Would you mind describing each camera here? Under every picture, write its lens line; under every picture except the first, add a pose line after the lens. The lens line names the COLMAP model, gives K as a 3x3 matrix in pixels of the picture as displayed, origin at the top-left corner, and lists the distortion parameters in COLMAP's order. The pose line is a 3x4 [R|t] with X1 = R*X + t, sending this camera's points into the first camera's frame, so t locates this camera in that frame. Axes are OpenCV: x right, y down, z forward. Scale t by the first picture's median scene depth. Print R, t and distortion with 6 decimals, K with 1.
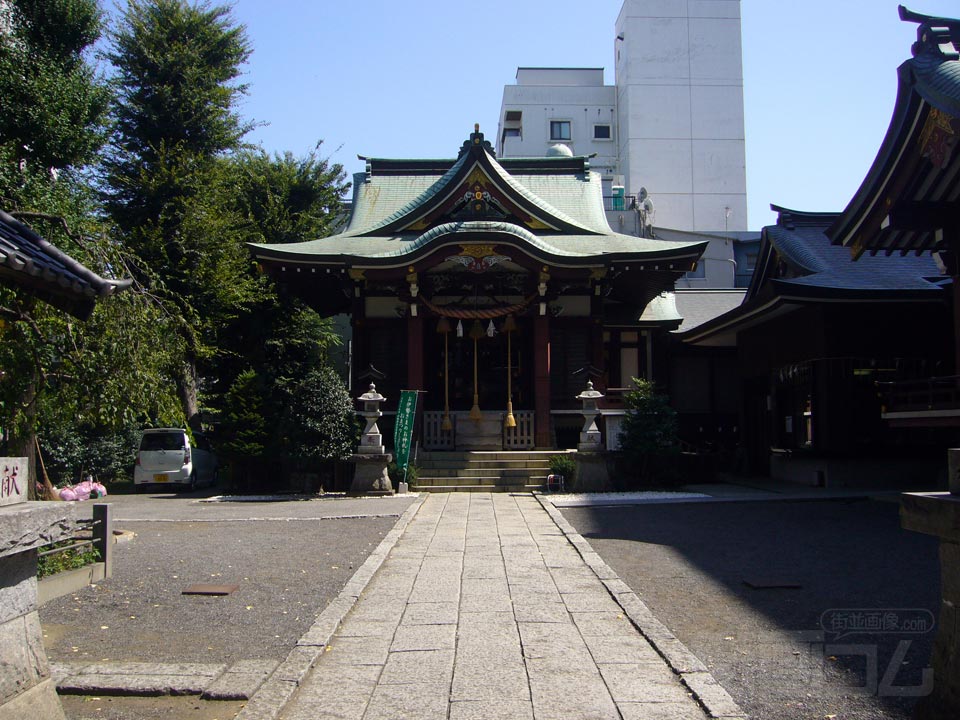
lens RADIAL K [[1050.6, 0, 478.6], [0, 1050.6, 359.3], [0, 0, 1]] dist [-0.057788, 0.000000]
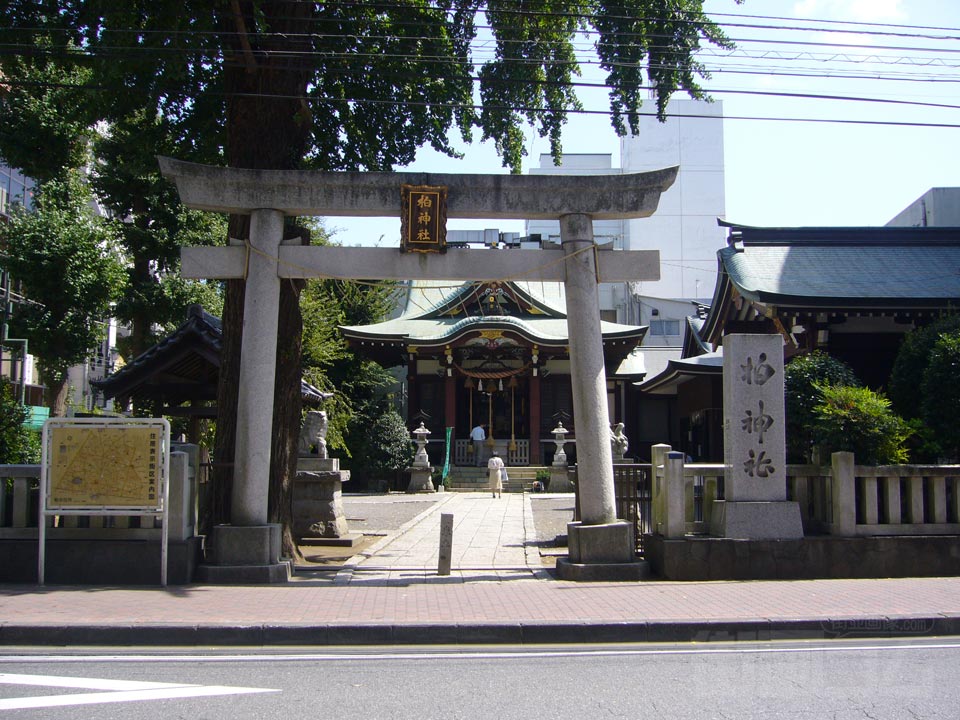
lens RADIAL K [[1050.6, 0, 481.2], [0, 1050.6, 360.5], [0, 0, 1]] dist [-0.057788, 0.000000]
pose [[0.999211, 0.005537, -0.039331, 0.044514], [-0.006328, 0.999780, -0.020008, -0.035573], [0.039212, 0.020241, 0.999026, -0.522484]]
